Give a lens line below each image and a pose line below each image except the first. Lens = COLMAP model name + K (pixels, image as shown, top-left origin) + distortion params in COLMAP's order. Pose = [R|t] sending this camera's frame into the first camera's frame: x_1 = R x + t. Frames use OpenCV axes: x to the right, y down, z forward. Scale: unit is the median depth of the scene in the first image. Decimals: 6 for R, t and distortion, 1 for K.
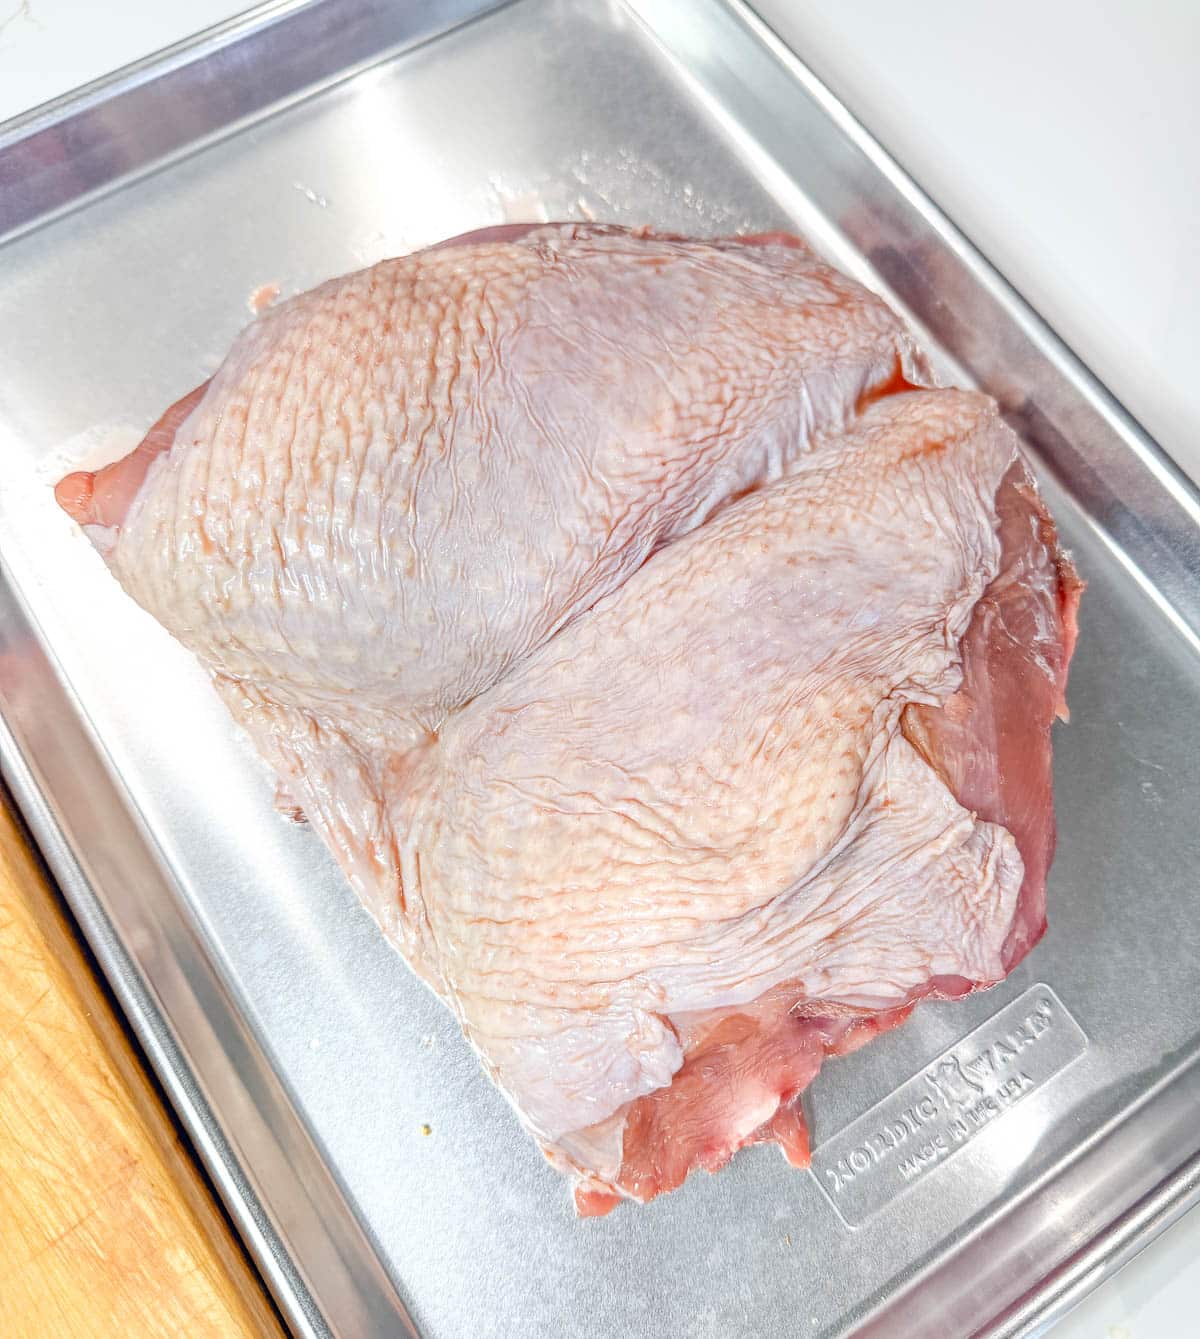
lens RADIAL K [[1186.7, 0, 600.0], [0, 1186.7, 669.5], [0, 0, 1]] dist [0.083664, -0.000578]
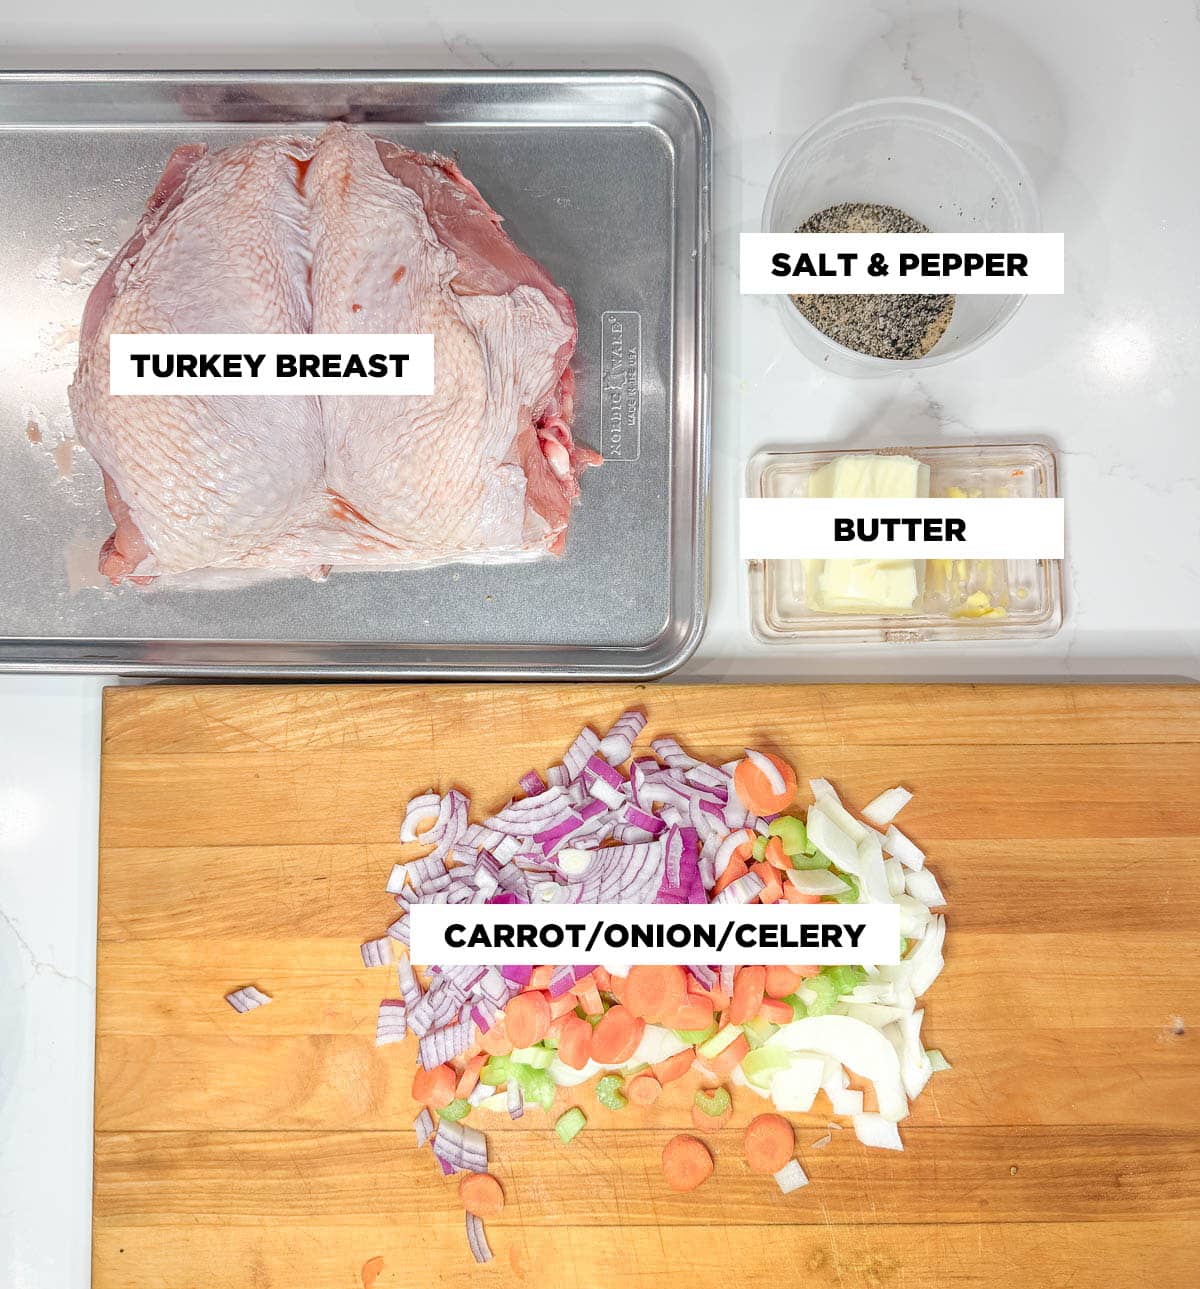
lens RADIAL K [[1198.8, 0, 618.0], [0, 1198.8, 643.4], [0, 0, 1]] dist [0.159118, -0.400696]
pose [[0.562147, -0.826798, 0.019913, -0.125629], [0.784709, 0.540825, 0.302888, -0.038518], [-0.261196, -0.154641, 0.952818, -1.084165]]
